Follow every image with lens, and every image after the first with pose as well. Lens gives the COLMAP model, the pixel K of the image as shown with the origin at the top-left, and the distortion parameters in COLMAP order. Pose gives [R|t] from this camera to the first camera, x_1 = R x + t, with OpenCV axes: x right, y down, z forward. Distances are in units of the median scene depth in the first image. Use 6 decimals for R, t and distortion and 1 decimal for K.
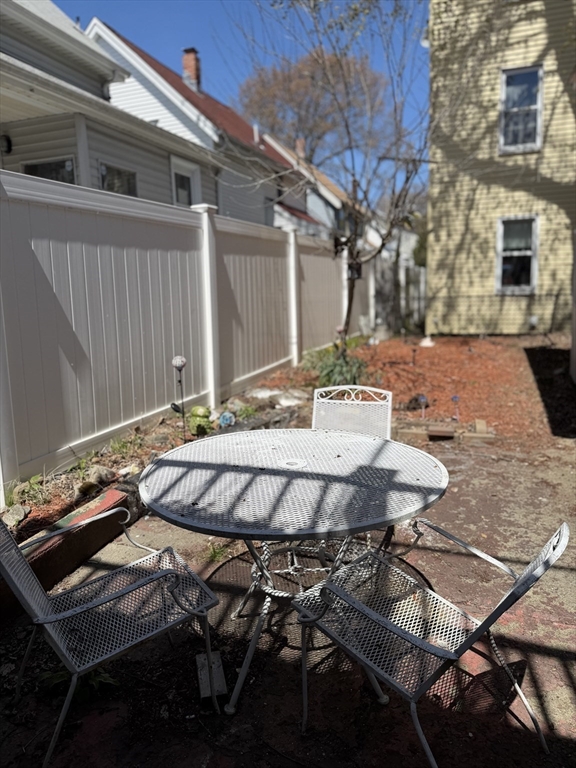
lens RADIAL K [[547.0, 0, 287.3], [0, 547.0, 378.6], [0, 0, 1]] dist [0.073803, -0.098785]
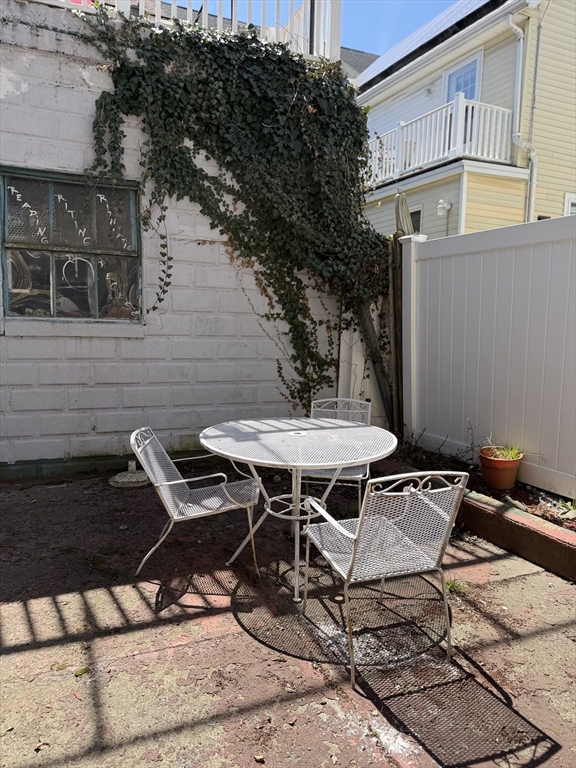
lens RADIAL K [[547.0, 0, 286.2], [0, 547.0, 382.8], [0, 0, 1]] dist [0.073803, -0.098785]
pose [[-0.735069, 0.101488, -0.670354, 0.306888], [-0.113092, 0.956528, 0.268822, -0.113812], [0.668494, 0.273414, -0.691636, 0.588029]]
